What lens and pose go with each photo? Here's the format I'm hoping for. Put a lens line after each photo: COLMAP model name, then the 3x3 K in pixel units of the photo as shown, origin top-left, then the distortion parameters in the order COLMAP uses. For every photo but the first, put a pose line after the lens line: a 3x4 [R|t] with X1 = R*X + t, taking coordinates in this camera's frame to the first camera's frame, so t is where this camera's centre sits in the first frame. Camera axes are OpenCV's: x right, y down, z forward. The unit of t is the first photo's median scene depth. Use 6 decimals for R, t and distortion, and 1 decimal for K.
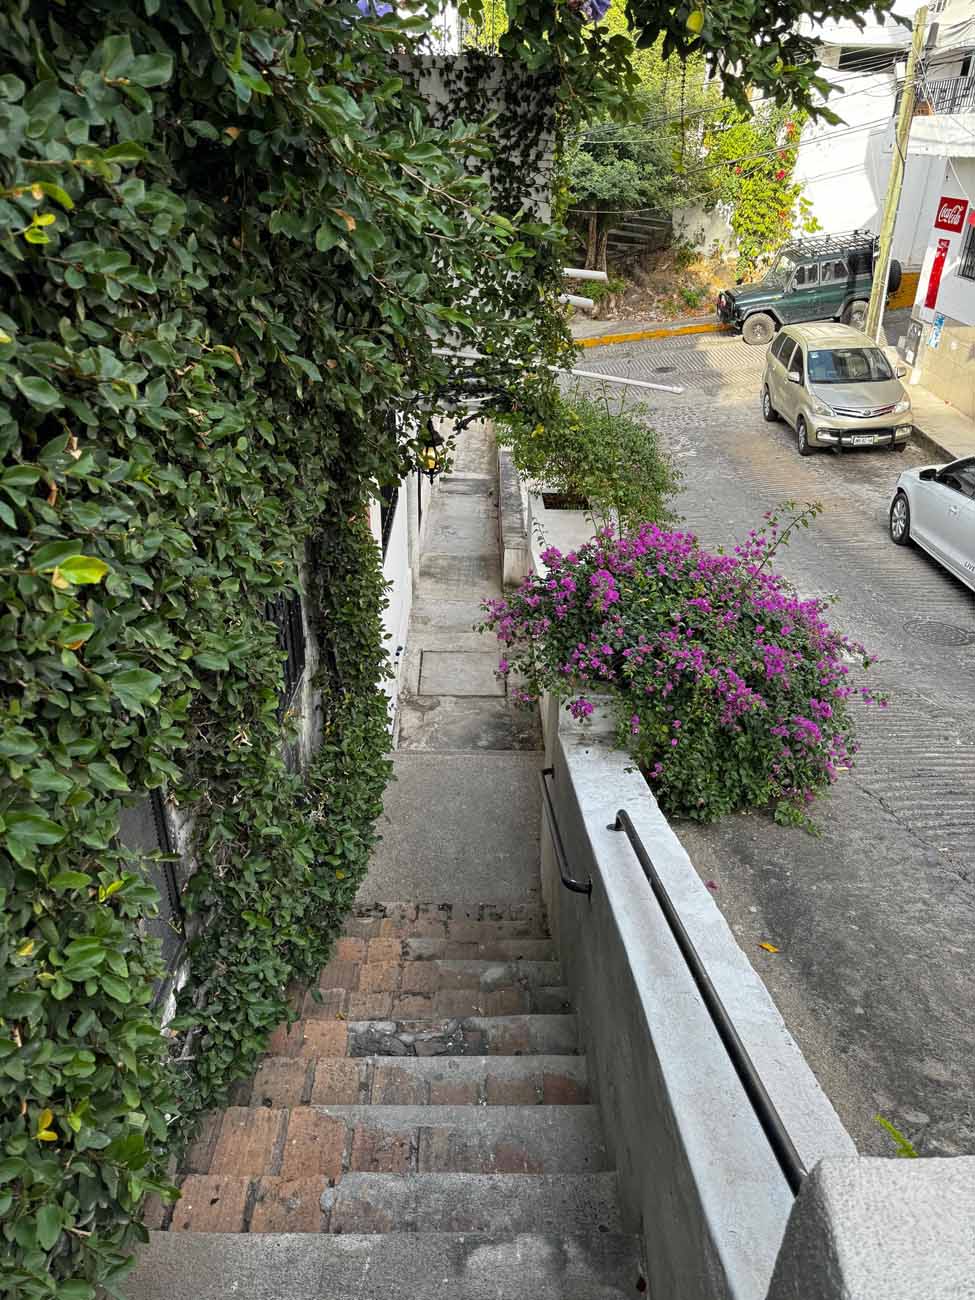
lens RADIAL K [[916.6, 0, 487.5], [0, 916.6, 650.0], [0, 0, 1]] dist [0.046216, -0.049088]
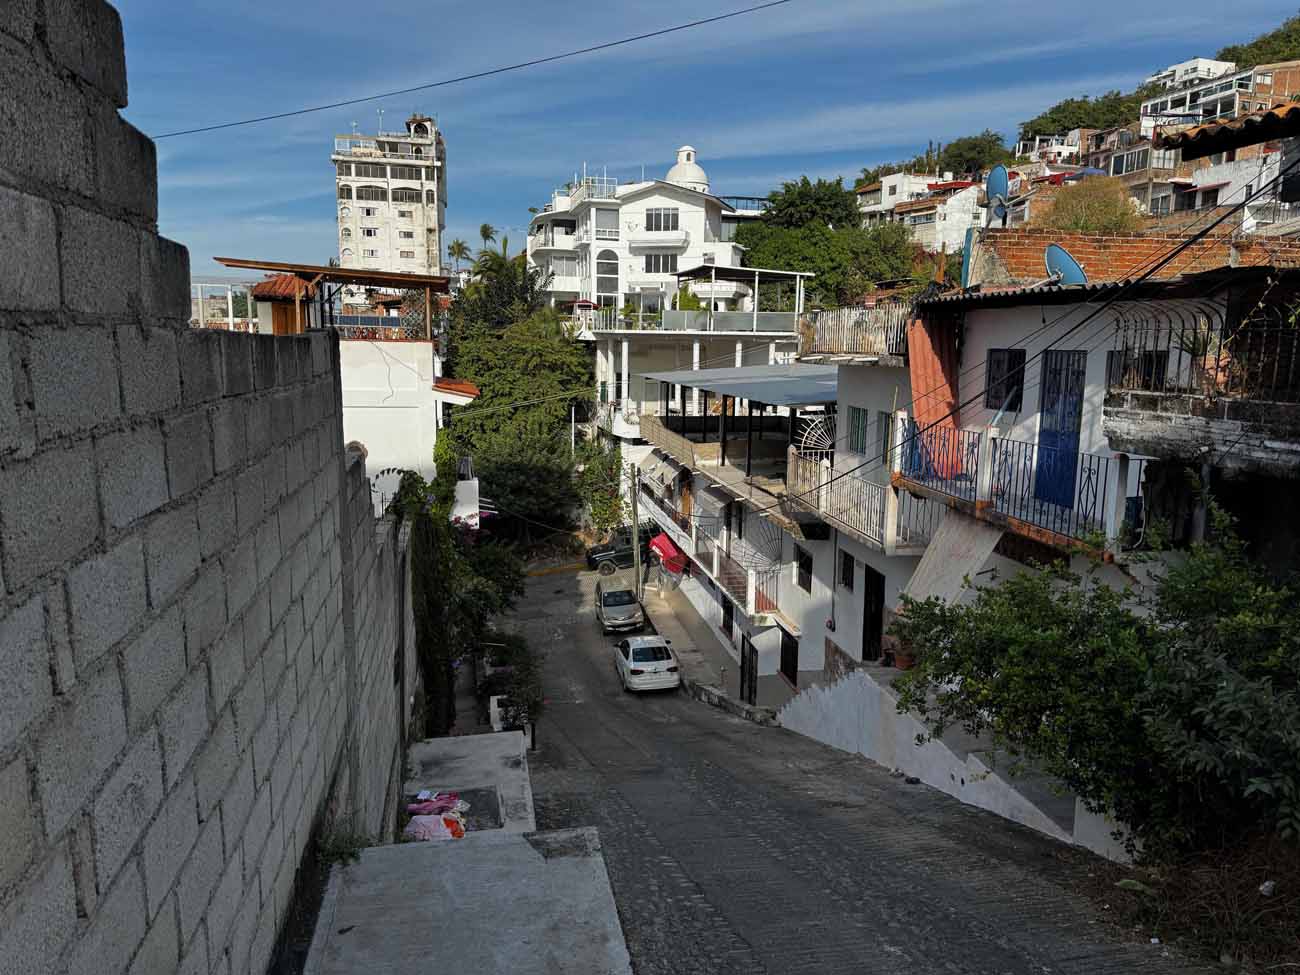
lens RADIAL K [[916.6, 0, 649.0], [0, 916.6, 480.3], [0, 0, 1]] dist [0.046216, -0.049088]
pose [[0.980154, -0.047171, 0.192544, 0.013275], [0.109921, 0.937611, -0.329853, 0.136154], [-0.164972, 0.344471, 0.924188, -0.893612]]
